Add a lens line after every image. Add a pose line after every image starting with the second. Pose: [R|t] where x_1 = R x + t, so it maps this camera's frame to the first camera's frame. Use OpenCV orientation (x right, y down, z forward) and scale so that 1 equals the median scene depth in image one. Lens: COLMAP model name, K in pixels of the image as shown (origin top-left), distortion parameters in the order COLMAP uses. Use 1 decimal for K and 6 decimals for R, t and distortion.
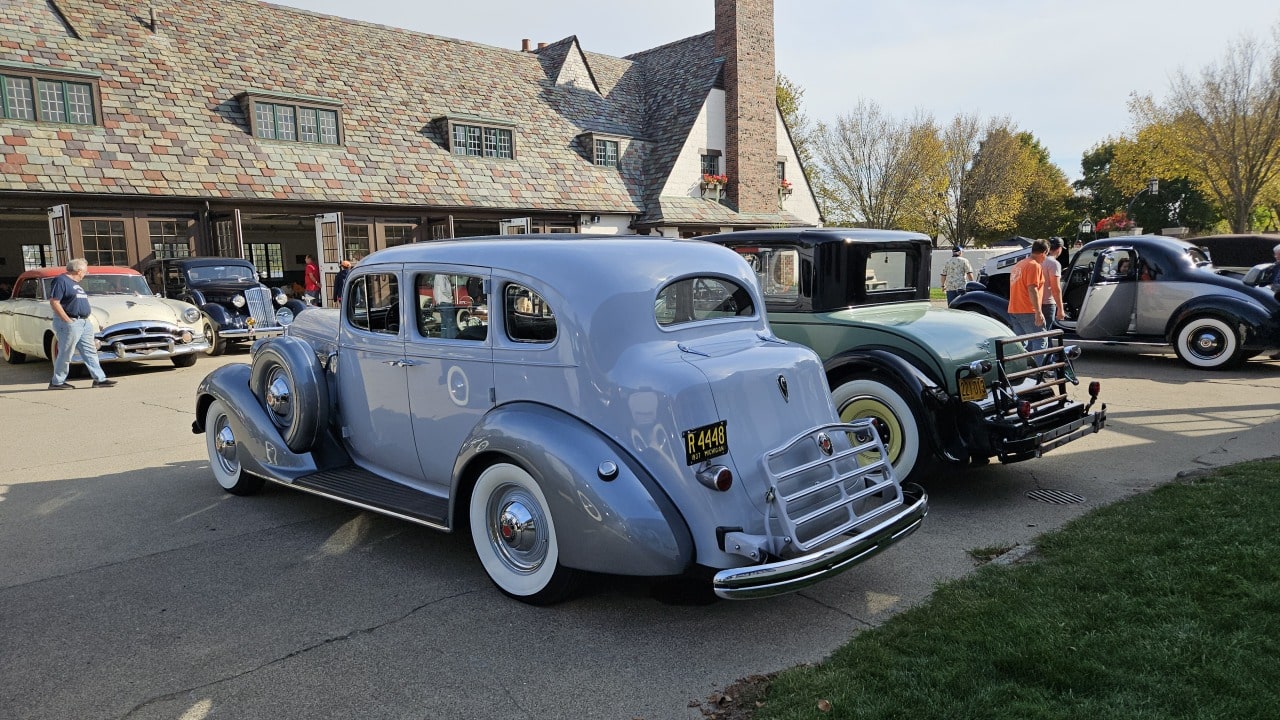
lens RADIAL K [[854.4, 0, 665.7], [0, 854.4, 387.3], [0, 0, 1]] dist [0.070959, -0.047567]
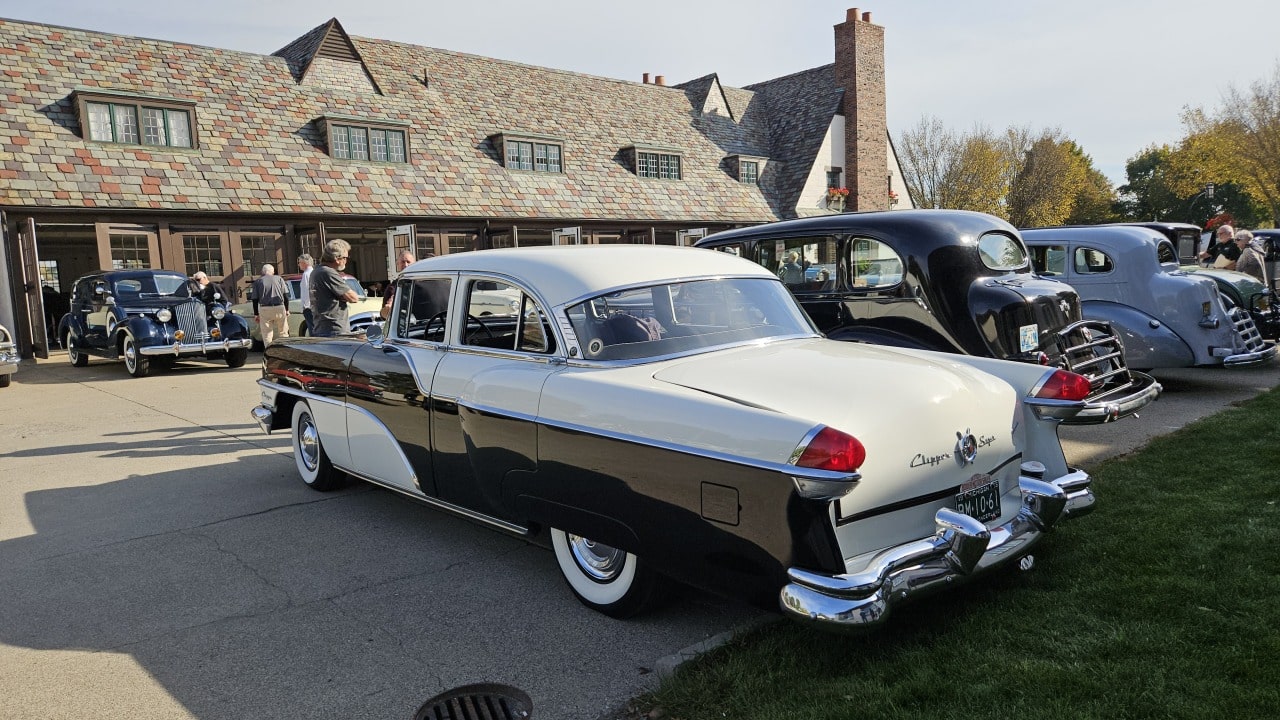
lens RADIAL K [[854.4, 0, 640.2], [0, 854.4, 360.9], [0, 0, 1]] dist [0.070959, -0.047567]
pose [[0.999369, -0.006727, -0.034889, -0.168529], [0.005402, 0.999266, -0.037924, 0.026069], [0.035119, 0.037711, 0.998671, -0.153553]]
